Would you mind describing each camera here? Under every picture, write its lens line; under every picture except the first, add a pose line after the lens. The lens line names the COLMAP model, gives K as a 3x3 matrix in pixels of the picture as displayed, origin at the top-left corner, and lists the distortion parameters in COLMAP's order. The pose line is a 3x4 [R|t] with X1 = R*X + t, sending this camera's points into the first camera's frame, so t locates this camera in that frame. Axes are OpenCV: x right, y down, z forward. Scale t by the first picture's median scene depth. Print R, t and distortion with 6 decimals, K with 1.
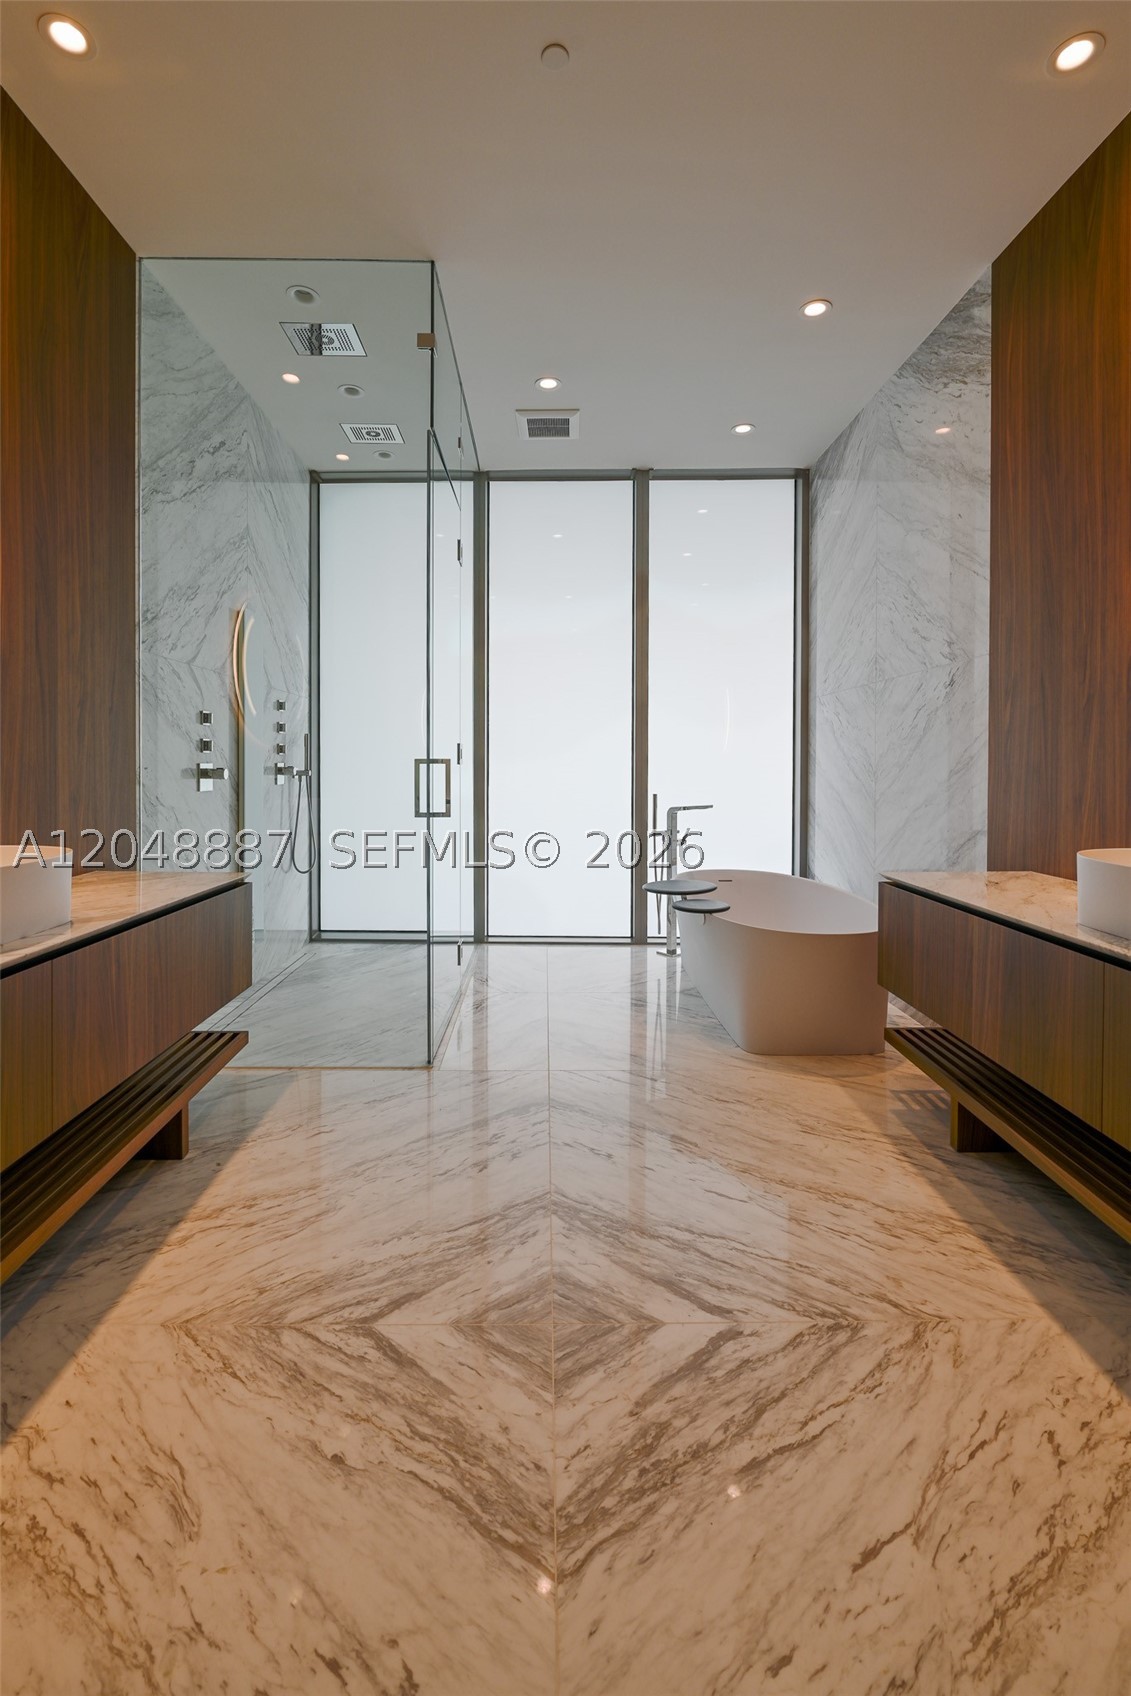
lens RADIAL K [[761.5, 0, 562.8], [0, 761.5, 780.6], [0, 0, 1]] dist [-0.013128, 0.000222]
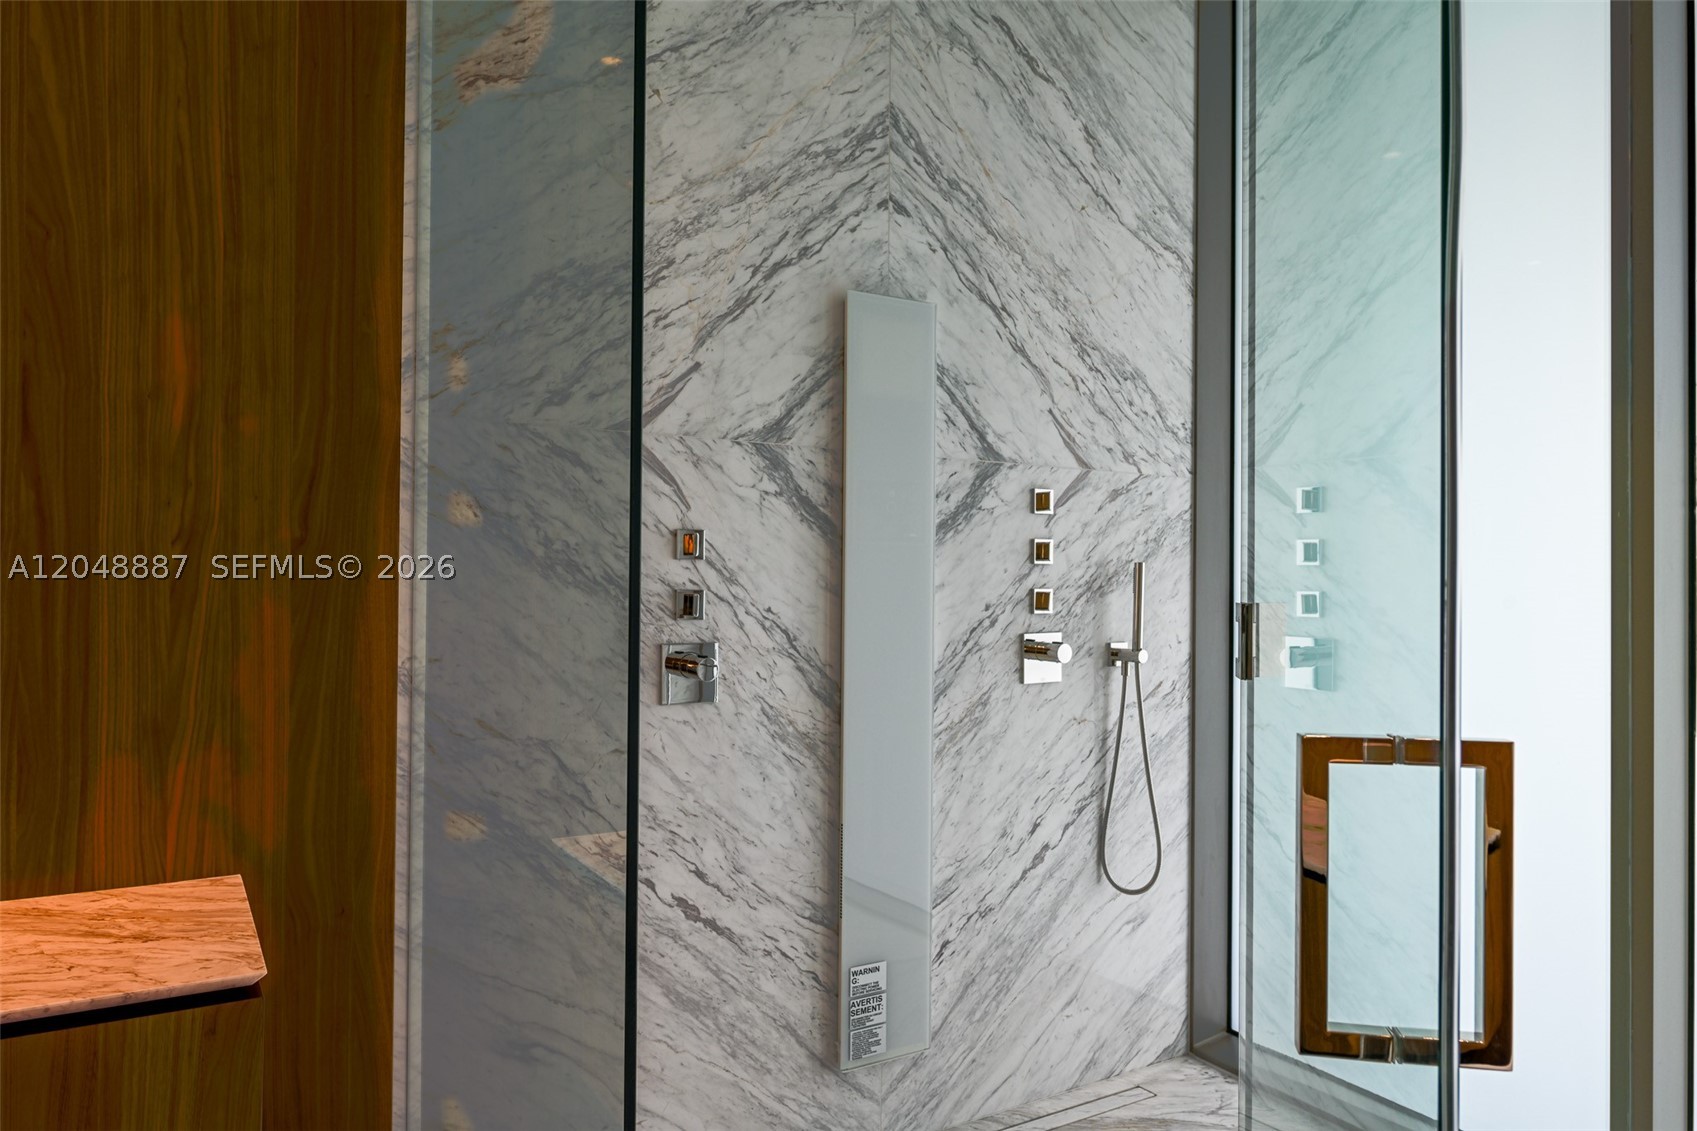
lens RADIAL K [[1125.9, 0, 870.3], [0, 1125.9, 566.0], [0, 0, 1]] dist [-0.004456, -0.000102]
pose [[0.503876, -0.008359, -0.863736, 0.197921], [-0.022981, 0.999469, -0.023079, -0.065140], [0.863470, 0.031478, 0.503416, 0.875058]]
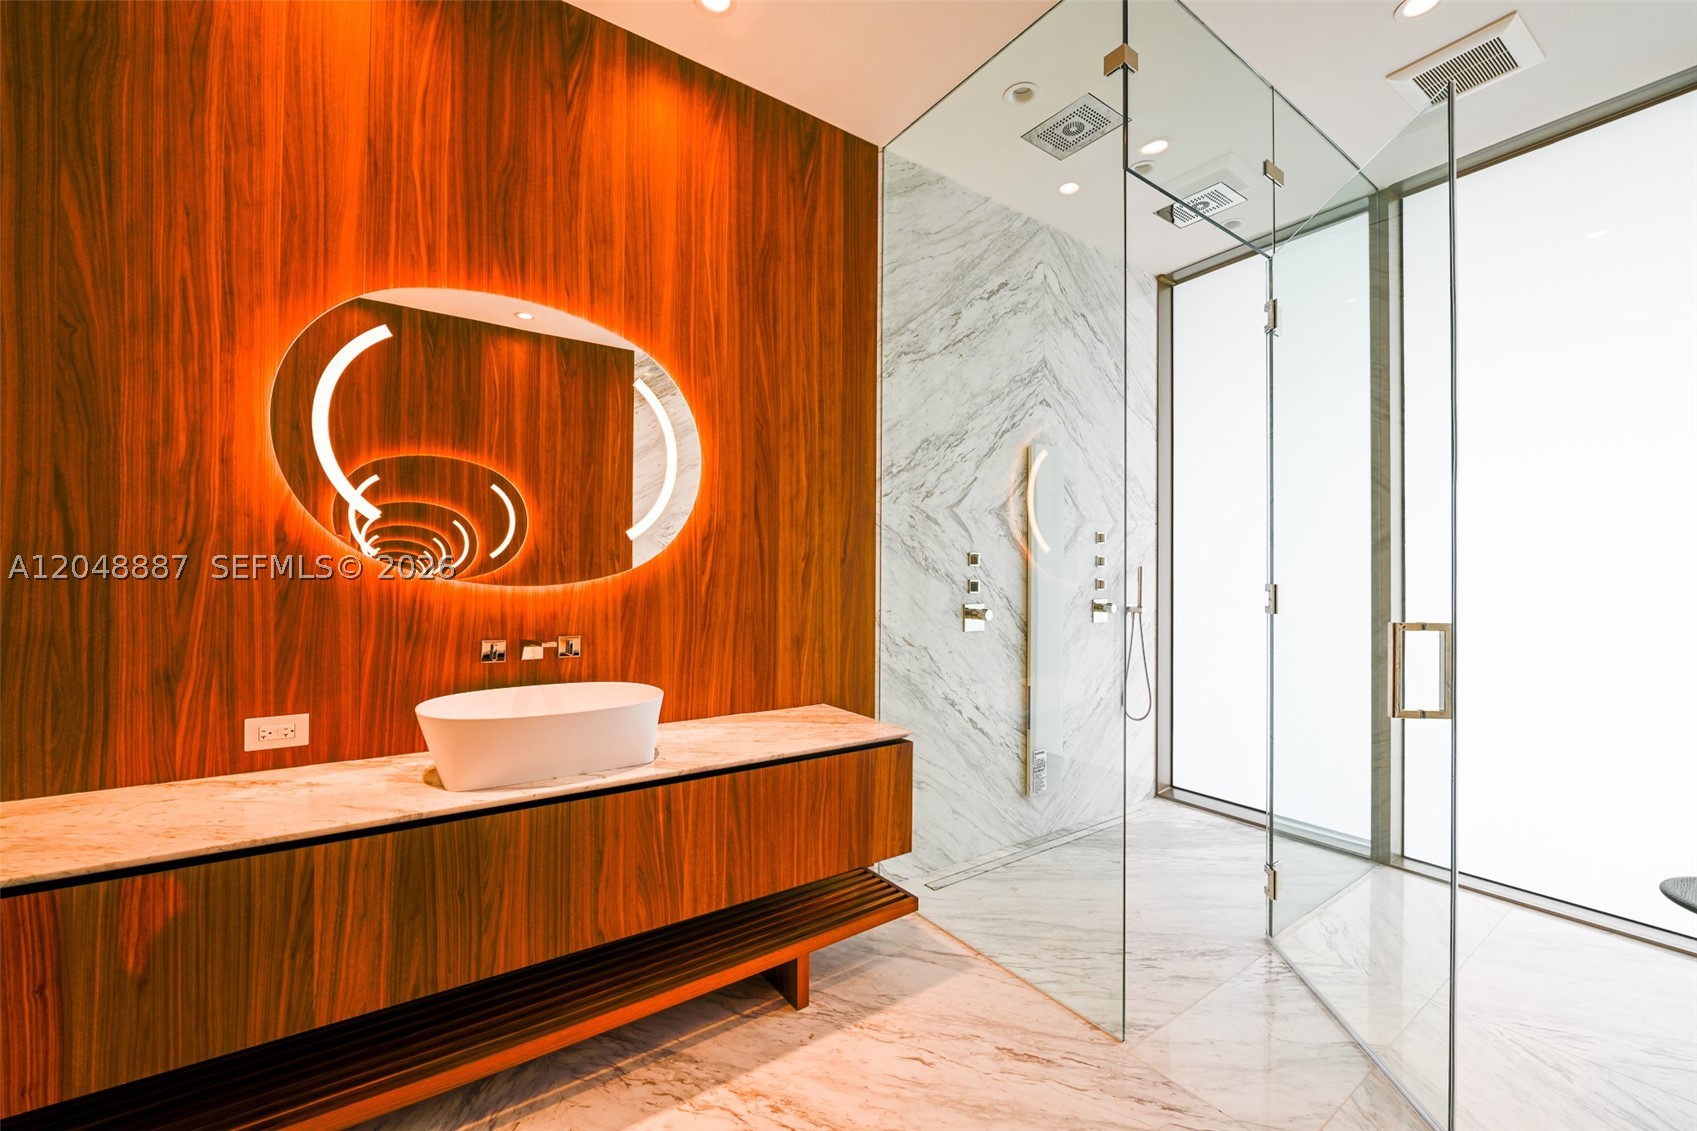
lens RADIAL K [[676.8, 0, 848.3], [0, 676.8, 569.2], [0, 0, 1]] dist [-0.010821, -0.000566]
pose [[0.551550, -0.006340, -0.834118, 0.221959], [-0.018731, 0.999625, -0.019983, -0.055475], [0.833932, 0.026646, 0.551224, 0.417880]]
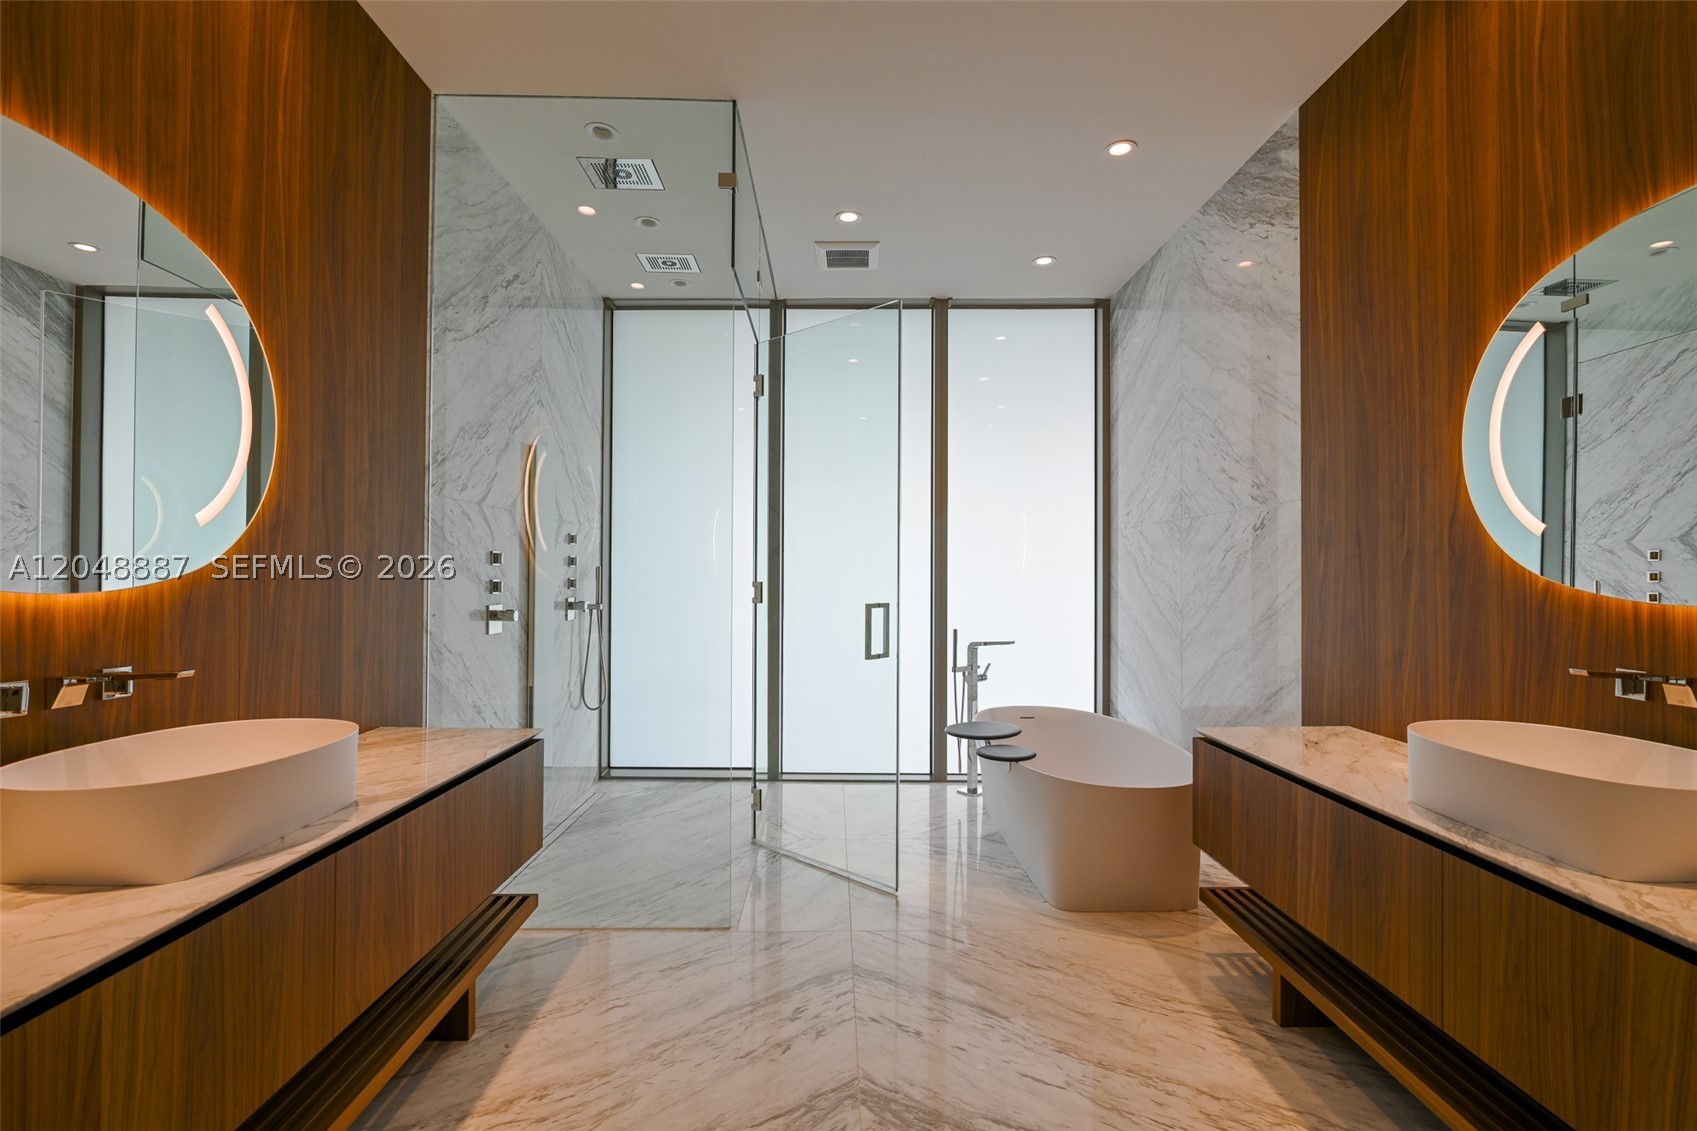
lens RADIAL K [[769.7, 0, 860.6], [0, 769.7, 570.3], [0, 0, 1]] dist [-0.012284, -0.000233]
pose [[0.999935, 0.001361, 0.011323, -0.017954], [-0.001064, 0.999656, -0.026196, -0.048528], [-0.011355, 0.026182, 0.999593, 0.017611]]
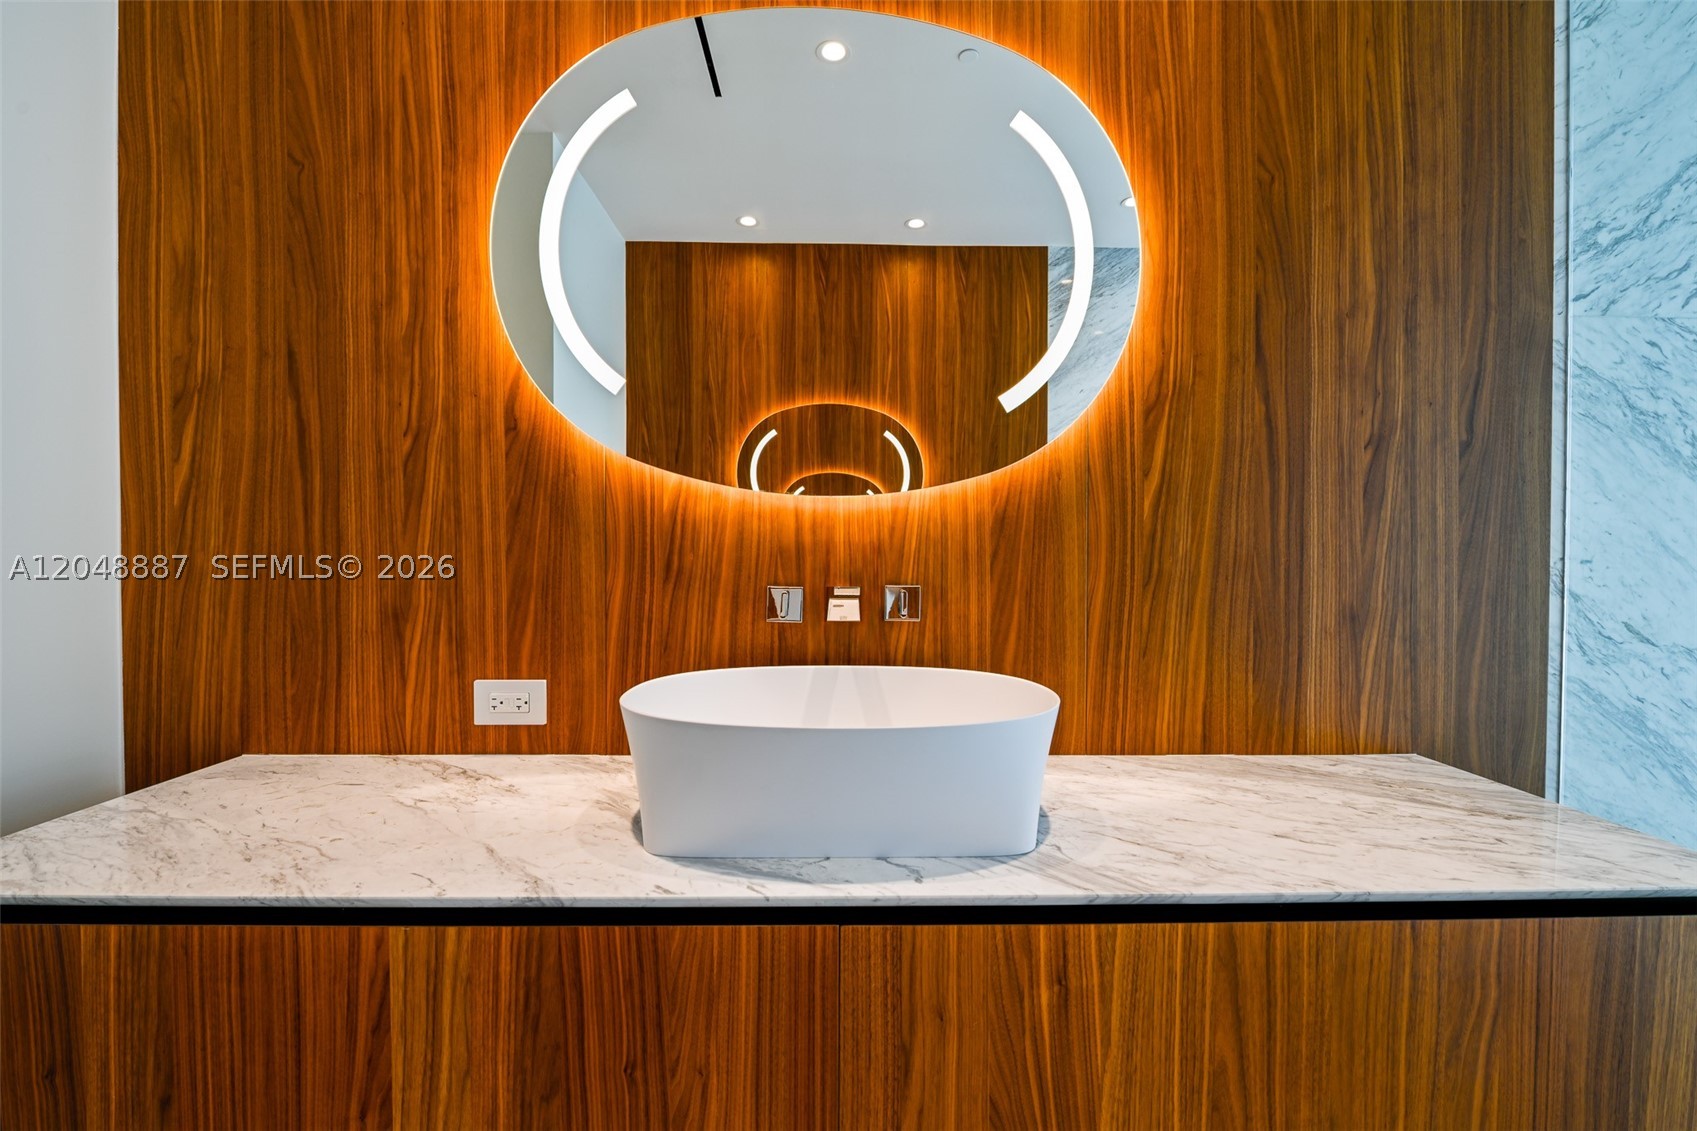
lens RADIAL K [[731.4, 0, 853.6], [0, 731.4, 567.6], [0, 0, 1]] dist [-0.012255, -0.000044]
pose [[-0.001797, 0.011025, -0.999938, -0.095565], [-0.020923, 0.999720, 0.011061, -0.007768], [0.999779, 0.020941, -0.001566, 0.539435]]
